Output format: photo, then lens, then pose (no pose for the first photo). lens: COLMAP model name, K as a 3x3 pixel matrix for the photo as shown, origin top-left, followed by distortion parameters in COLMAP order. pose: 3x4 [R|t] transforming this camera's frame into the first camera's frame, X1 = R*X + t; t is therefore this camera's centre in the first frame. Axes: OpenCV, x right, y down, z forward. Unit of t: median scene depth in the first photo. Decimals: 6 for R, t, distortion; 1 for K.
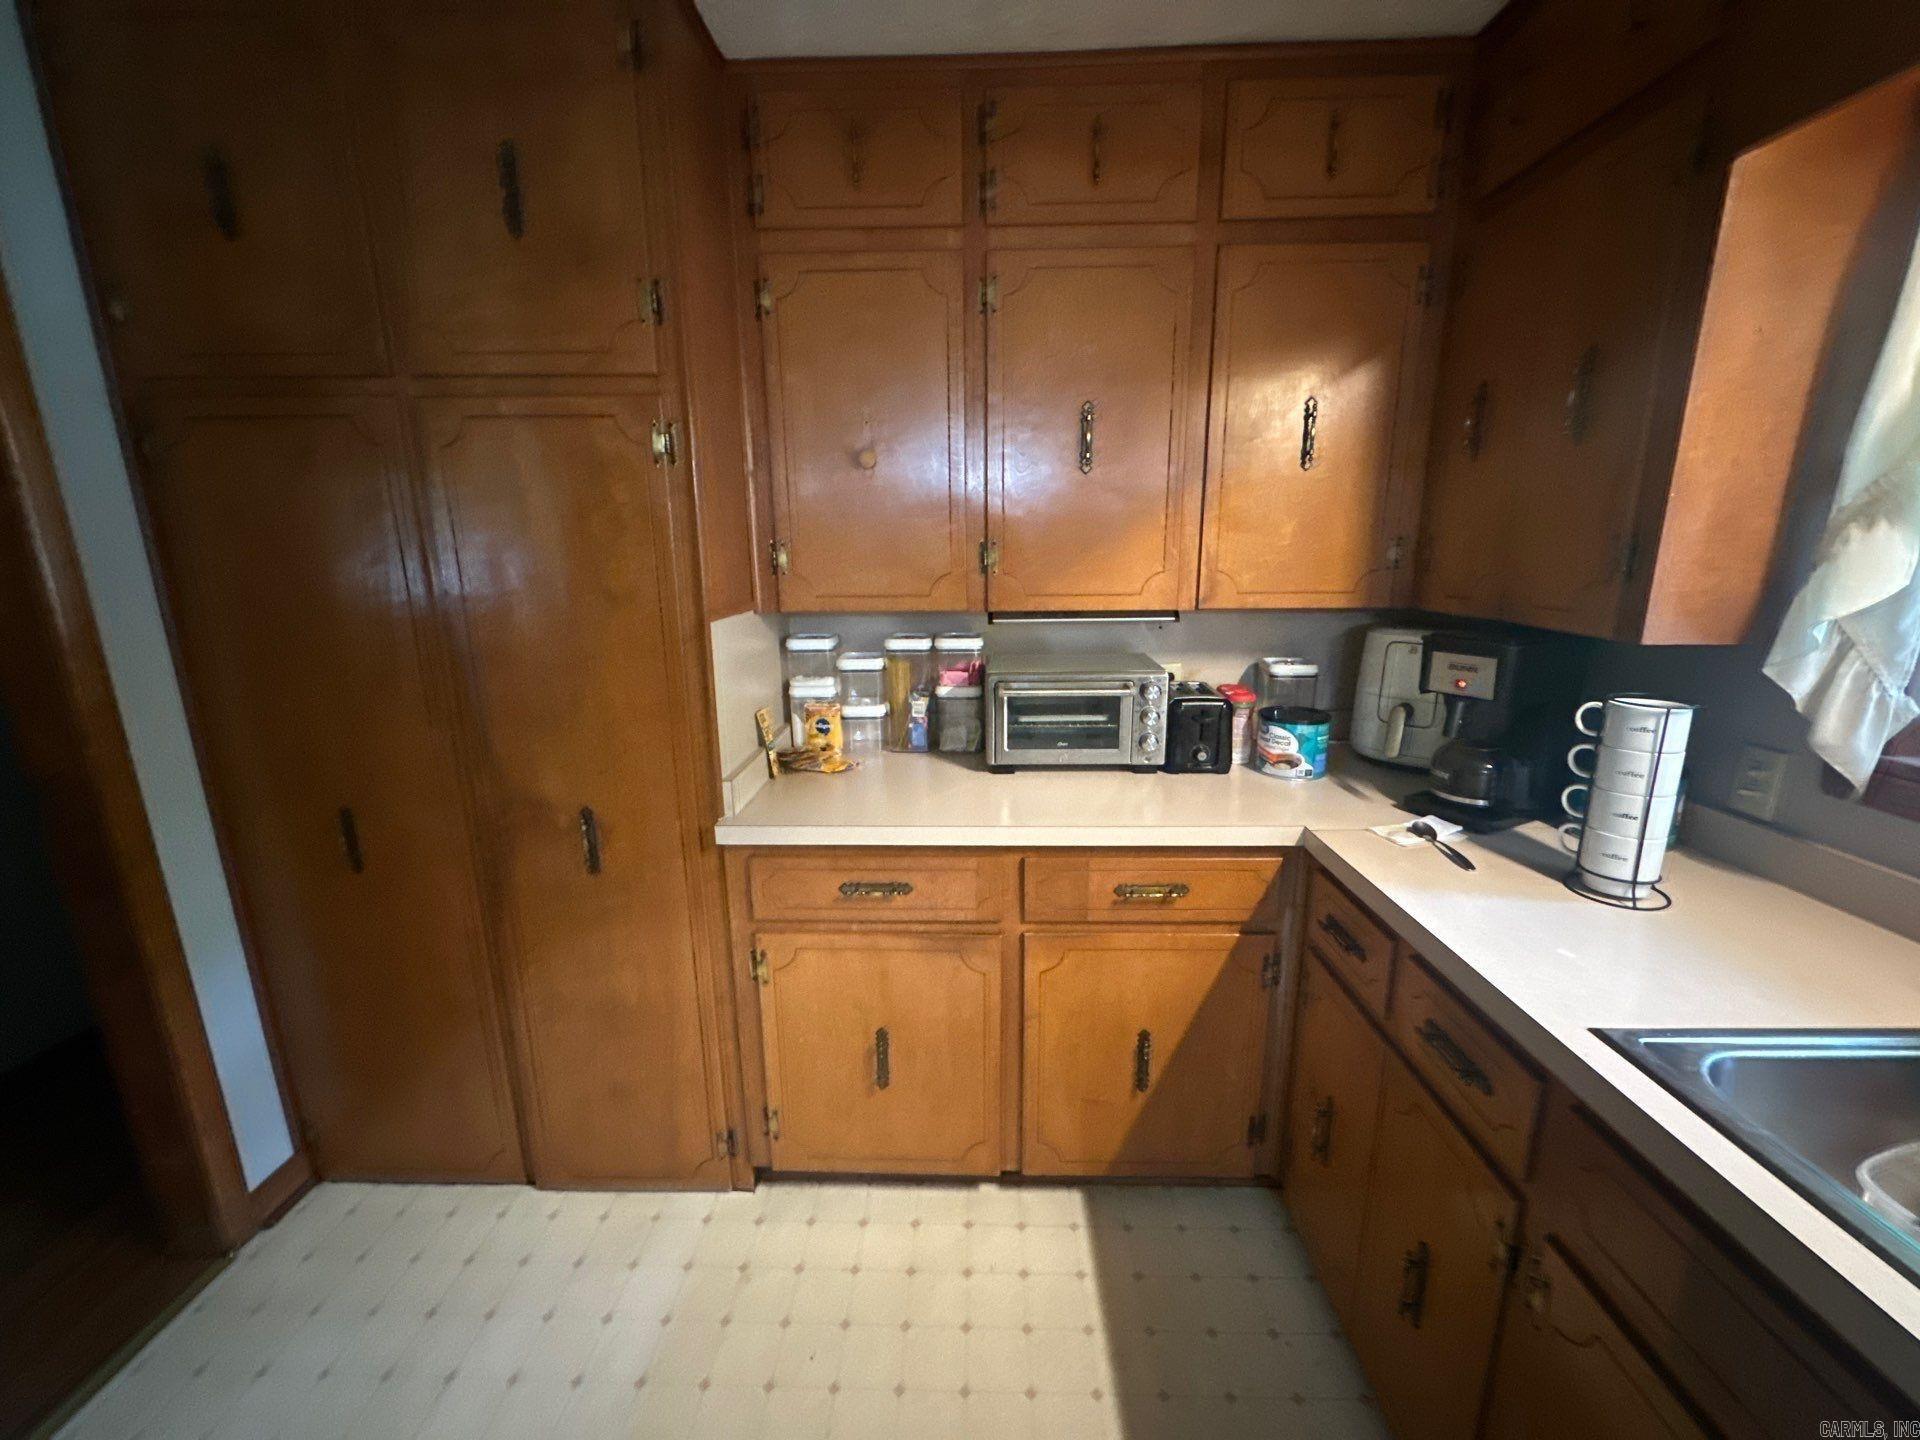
lens RADIAL K [[759.6, 0, 961.7], [0, 759.6, 712.9], [0, 0, 1]] dist [-0.008152, 0.001023]
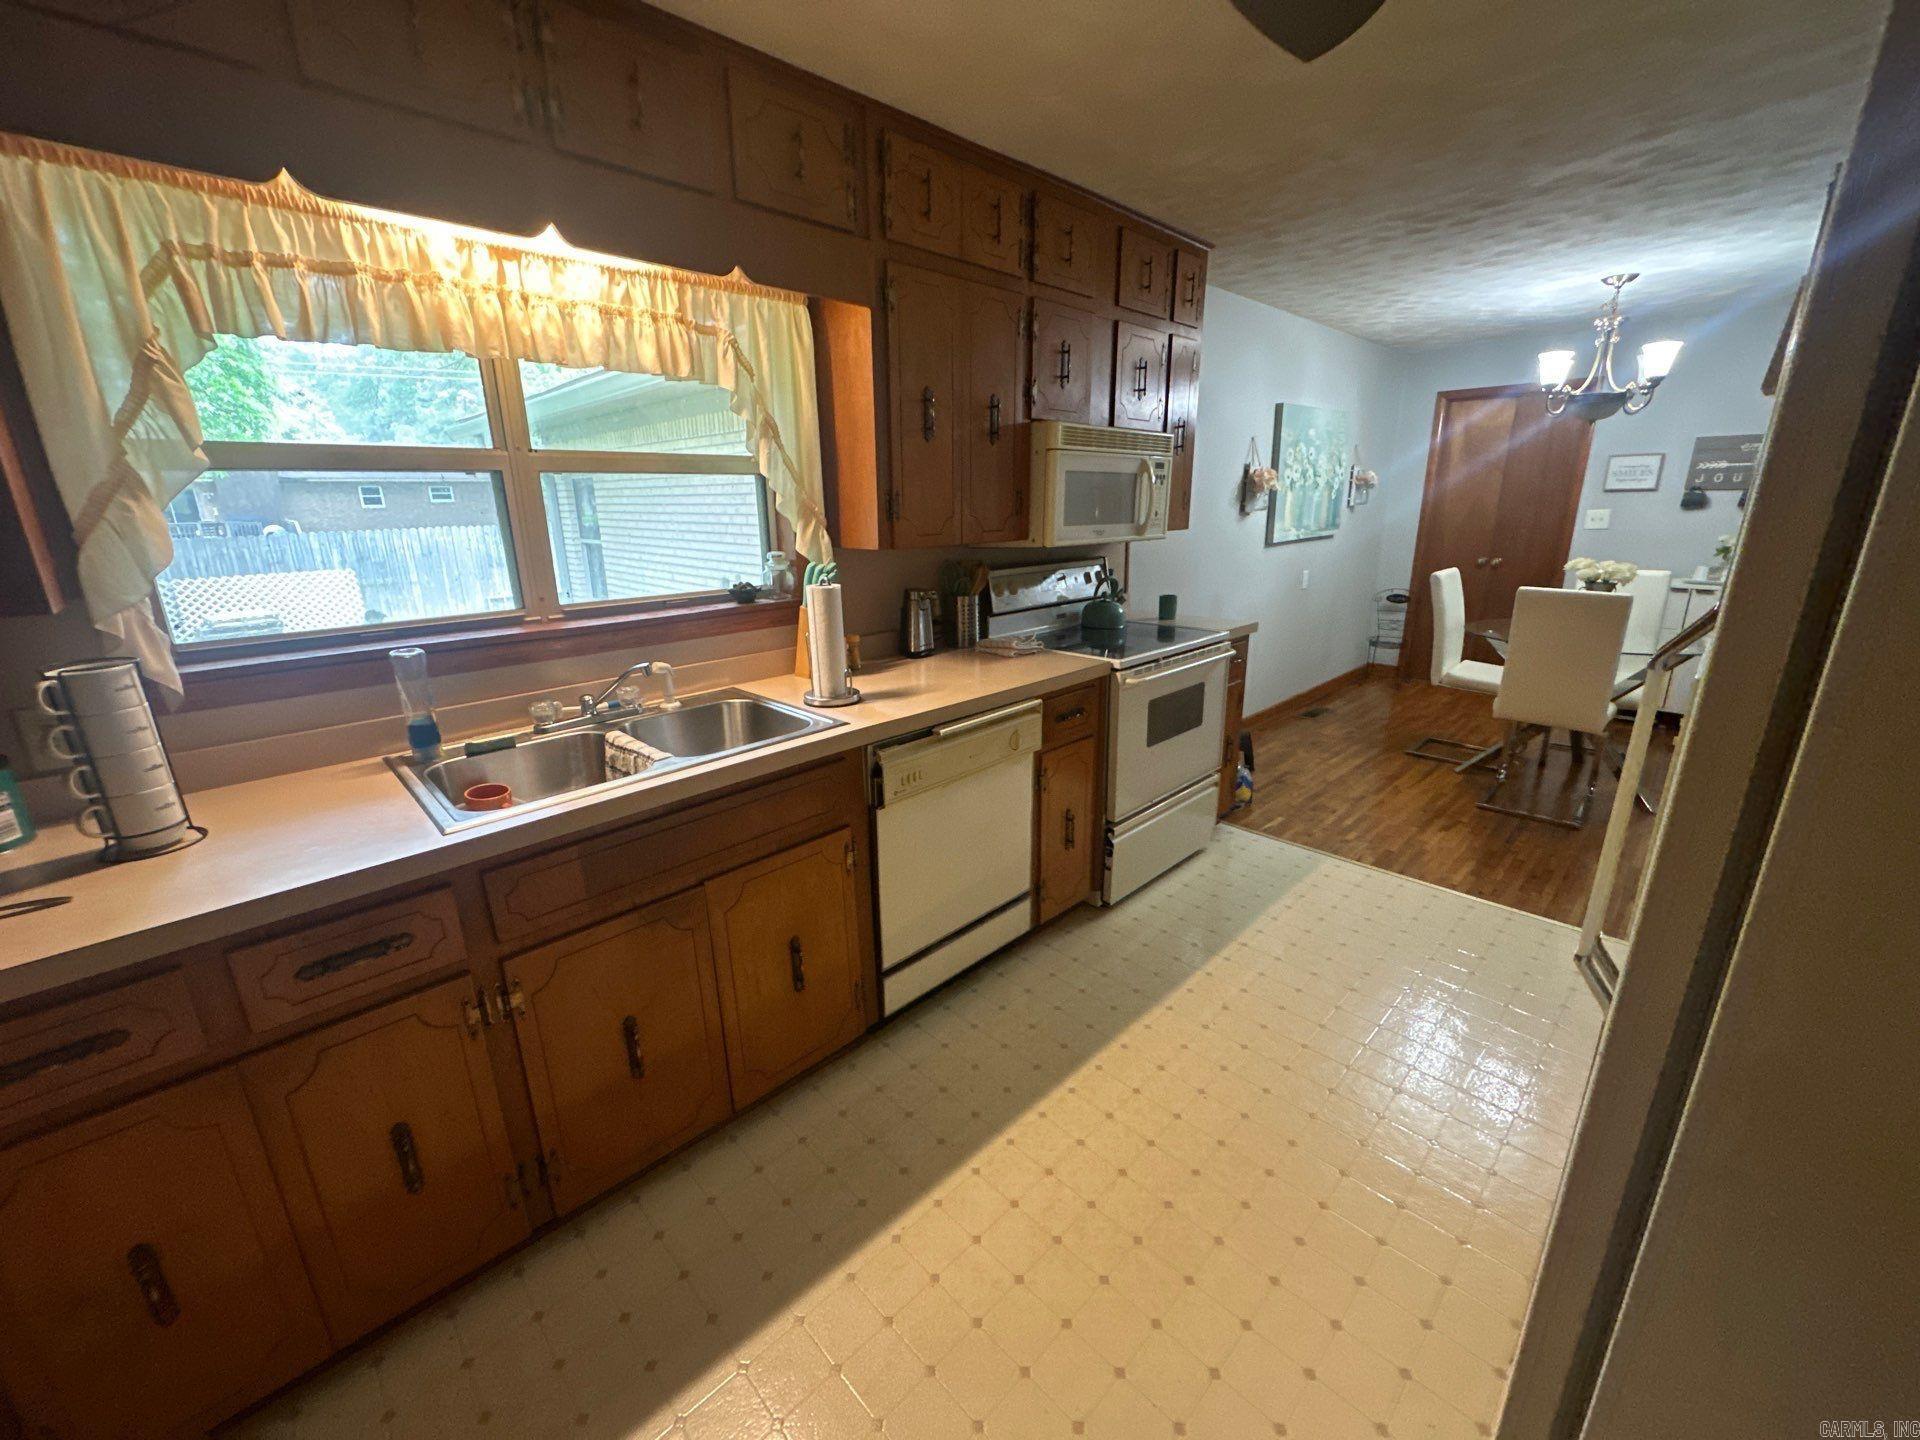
lens RADIAL K [[759.6, 0, 968.1], [0, 759.6, 718.3], [0, 0, 1]] dist [-0.008152, 0.001023]
pose [[-0.716445, -0.177300, 0.674738, -0.458021], [0.172401, 0.892175, 0.417494, -0.121516], [-0.676006, 0.415437, -0.608628, 0.585163]]
